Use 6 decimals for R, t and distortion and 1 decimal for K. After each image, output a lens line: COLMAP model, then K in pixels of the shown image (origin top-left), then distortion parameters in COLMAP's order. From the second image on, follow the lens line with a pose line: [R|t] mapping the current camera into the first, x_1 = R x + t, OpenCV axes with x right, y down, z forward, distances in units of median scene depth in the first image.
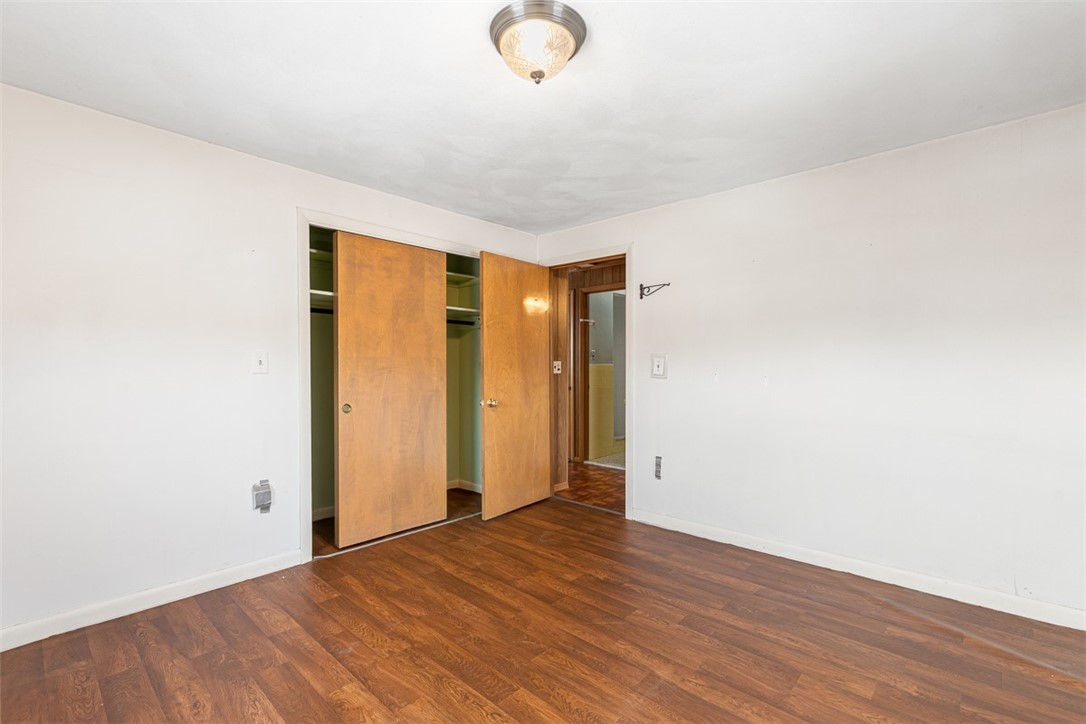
lens RADIAL K [[493.3, 0, 543.9], [0, 493.3, 360.4], [0, 0, 1]] dist [0.002409, -0.000017]
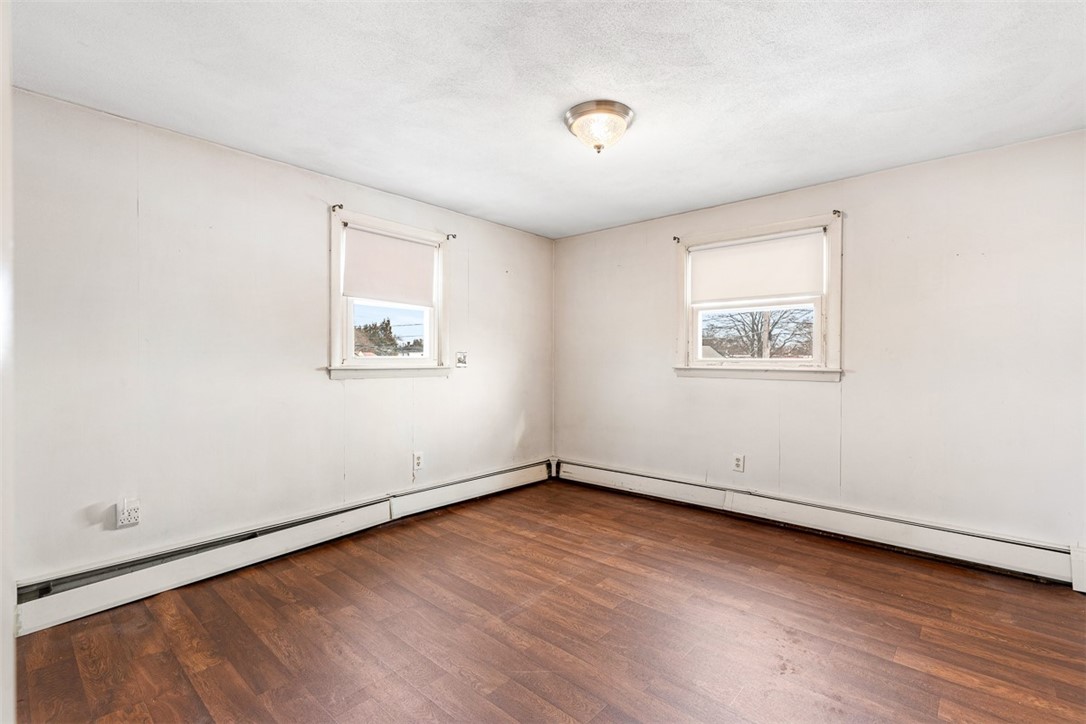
lens RADIAL K [[493.3, 0, 543.9], [0, 493.3, 360.4], [0, 0, 1]] dist [0.002409, -0.000017]
pose [[-0.999798, -0.002788, -0.019899, -0.302997], [-0.002691, 0.999985, -0.004856, 0.020636], [0.019912, -0.004801, -0.999790, 2.140013]]
